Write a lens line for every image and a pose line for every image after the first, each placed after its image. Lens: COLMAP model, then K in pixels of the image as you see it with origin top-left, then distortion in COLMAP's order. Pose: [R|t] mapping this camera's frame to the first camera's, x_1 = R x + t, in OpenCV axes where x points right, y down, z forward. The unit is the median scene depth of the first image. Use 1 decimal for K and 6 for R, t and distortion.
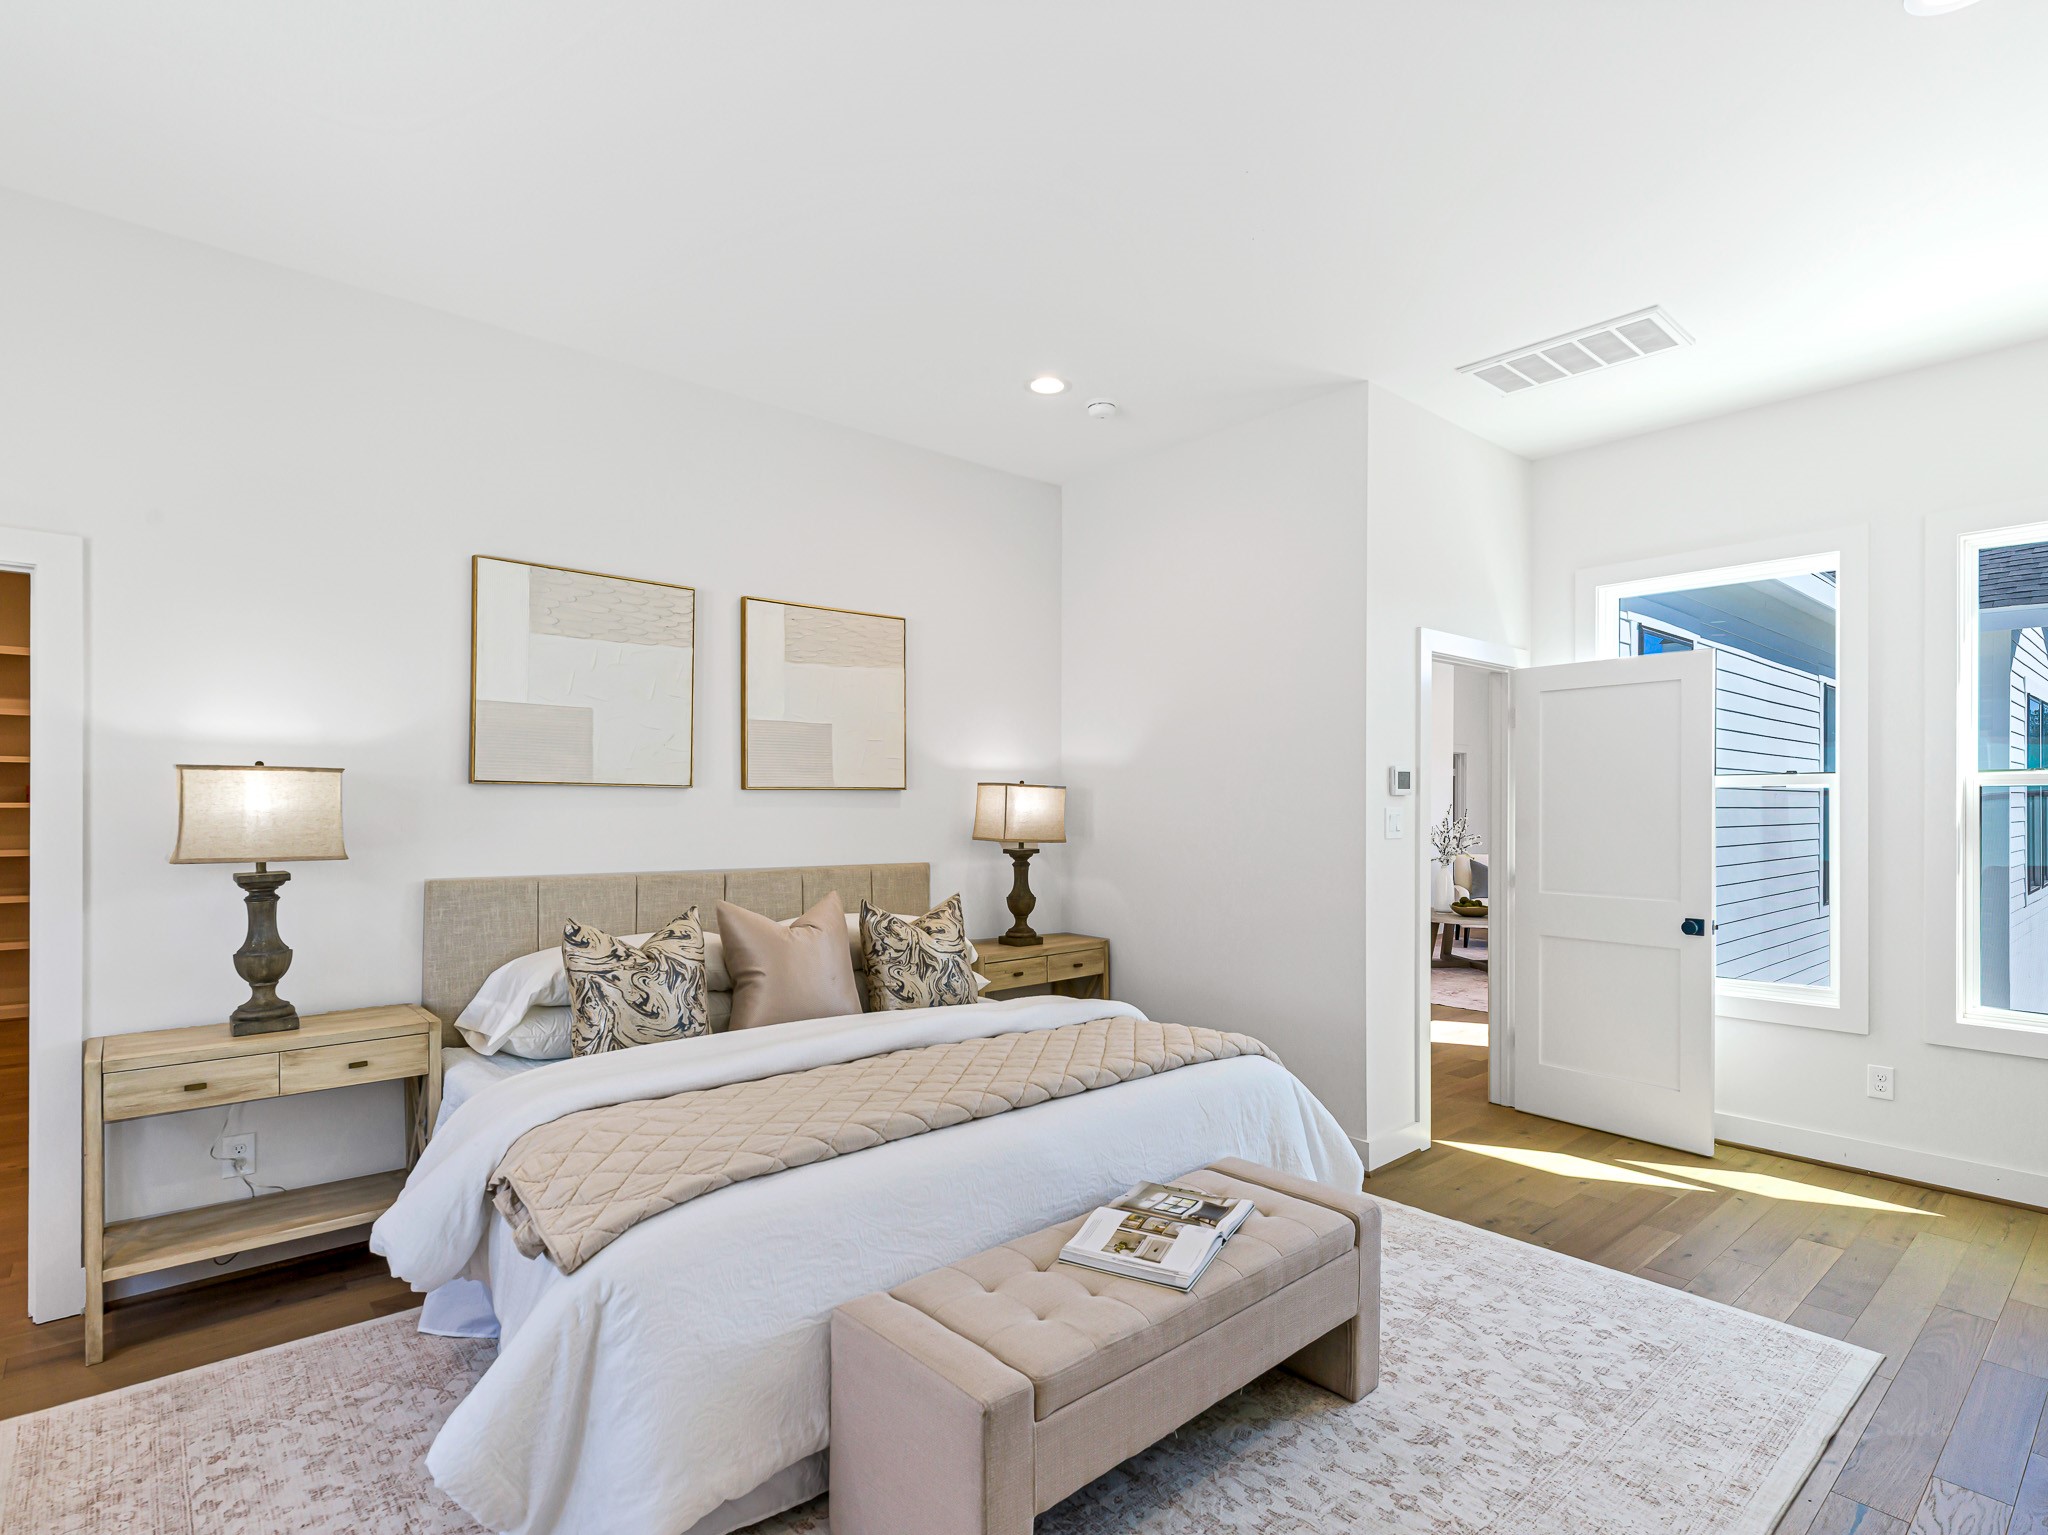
lens RADIAL K [[1034.1, 0, 1049.7], [0, 1034.1, 802.1], [0, 0, 1]] dist [0.002925, -0.003421]
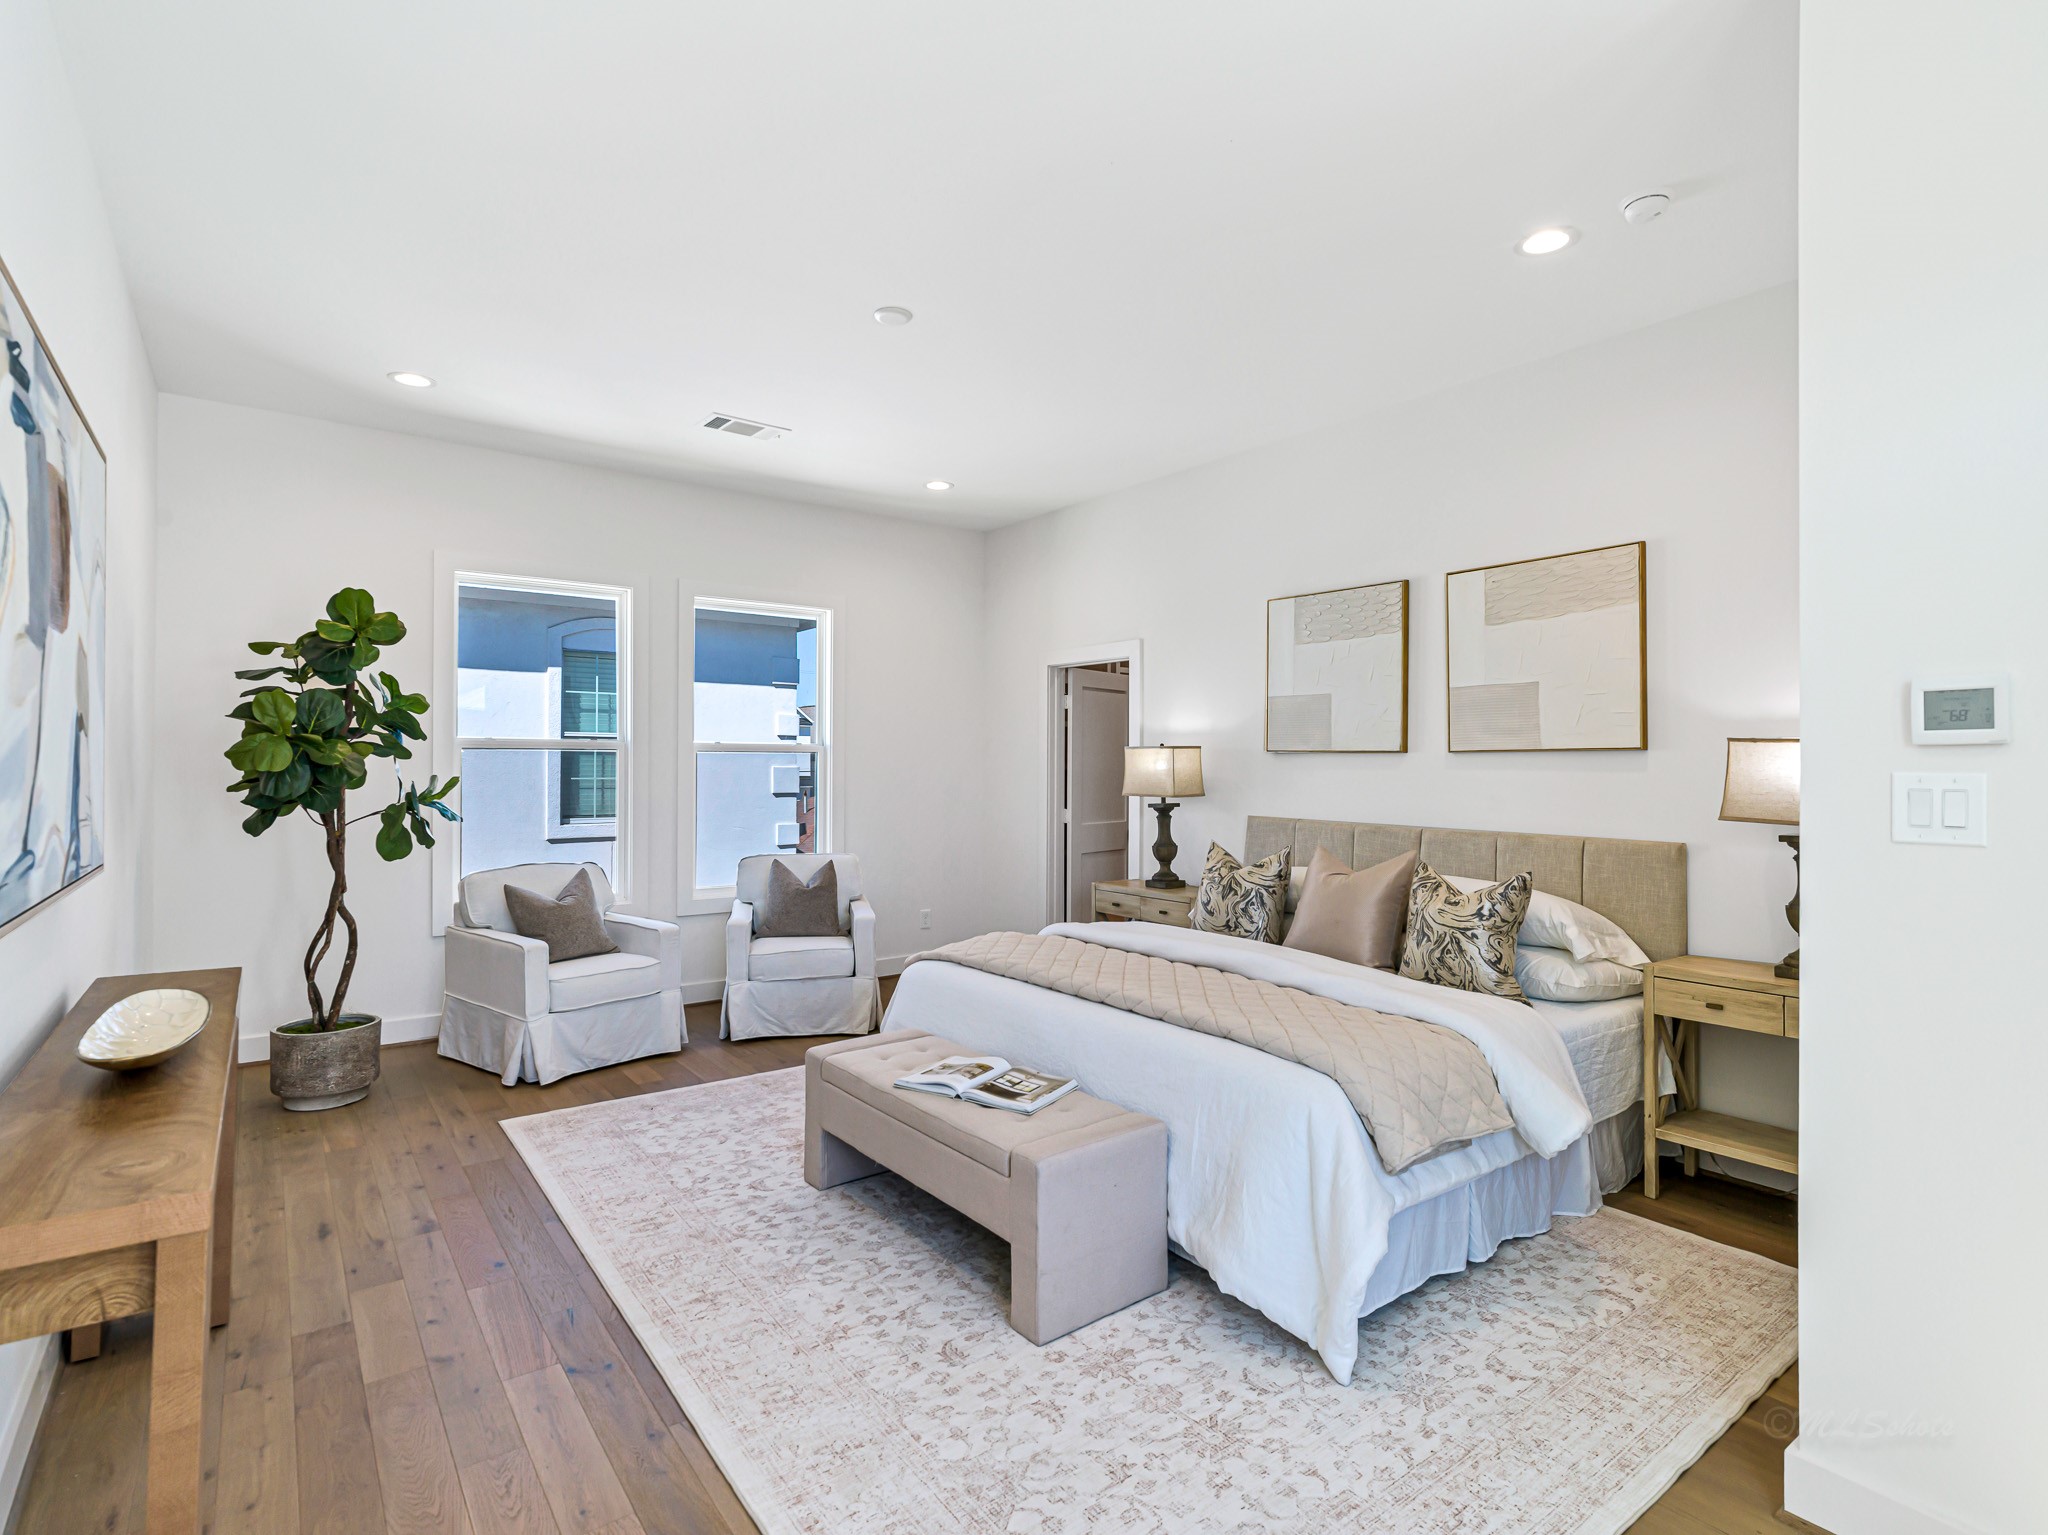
lens RADIAL K [[1034.1, 0, 1027.4], [0, 1034.1, 762.7], [0, 0, 1]] dist [0.002925, -0.003421]
pose [[-0.086335, -0.004774, -0.996255, 1.048853], [-0.002825, 0.999986, -0.004547, 0.004802], [0.996262, 0.002422, -0.086347, 0.857202]]
